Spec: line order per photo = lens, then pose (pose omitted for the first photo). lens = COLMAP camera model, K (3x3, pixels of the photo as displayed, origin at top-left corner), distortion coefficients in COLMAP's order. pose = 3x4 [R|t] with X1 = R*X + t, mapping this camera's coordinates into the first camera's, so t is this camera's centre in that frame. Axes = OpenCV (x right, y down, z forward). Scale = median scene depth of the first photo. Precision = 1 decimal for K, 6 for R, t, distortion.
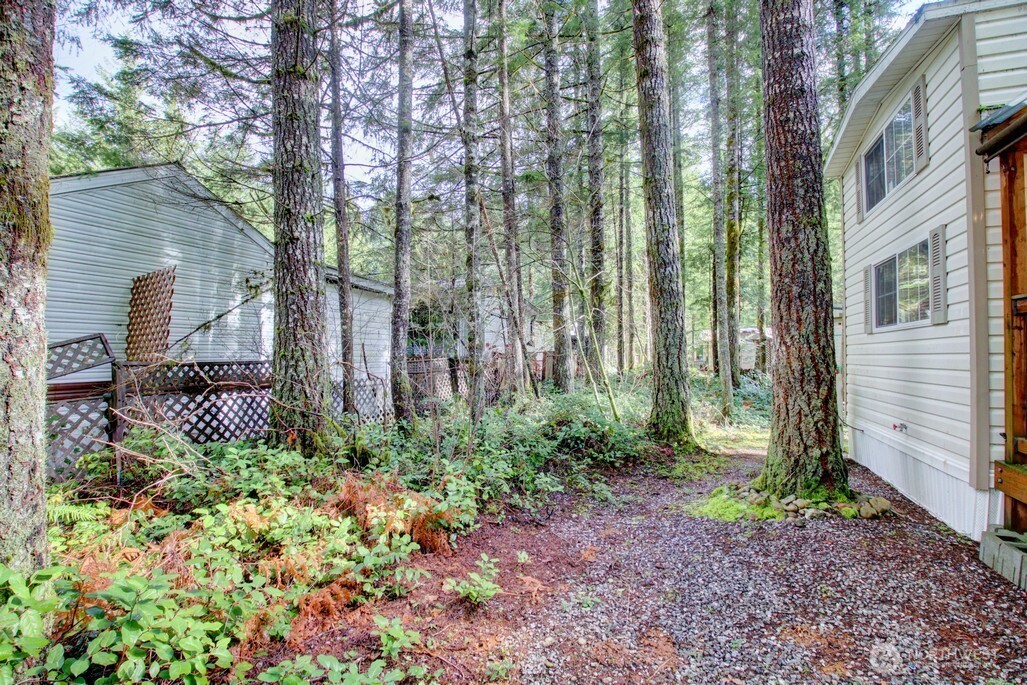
lens RADIAL K [[493.8, 0, 513.5], [0, 493.8, 342.5], [0, 0, 1]] dist [0.001580, -0.012459]
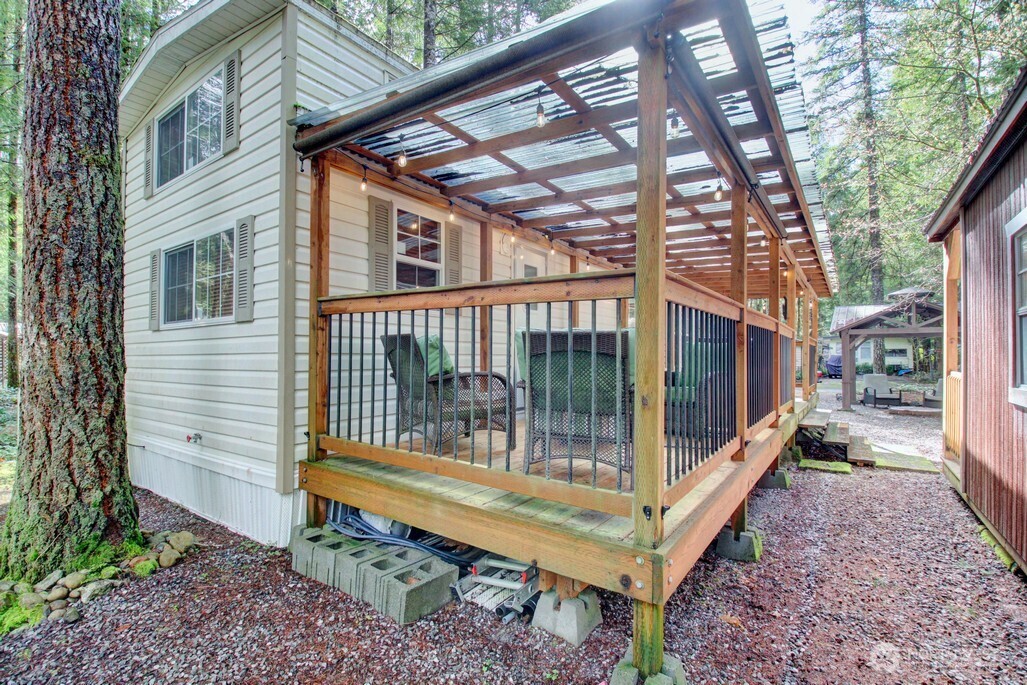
lens RADIAL K [[478.3, 0, 506.4], [0, 478.3, 349.9], [0, 0, 1]] dist [0.007981, -0.022117]
pose [[0.260253, 0.017614, 0.965380, 0.121175], [-0.023892, 0.999645, -0.011799, 0.013930], [-0.965245, -0.019994, 0.260581, 0.277288]]
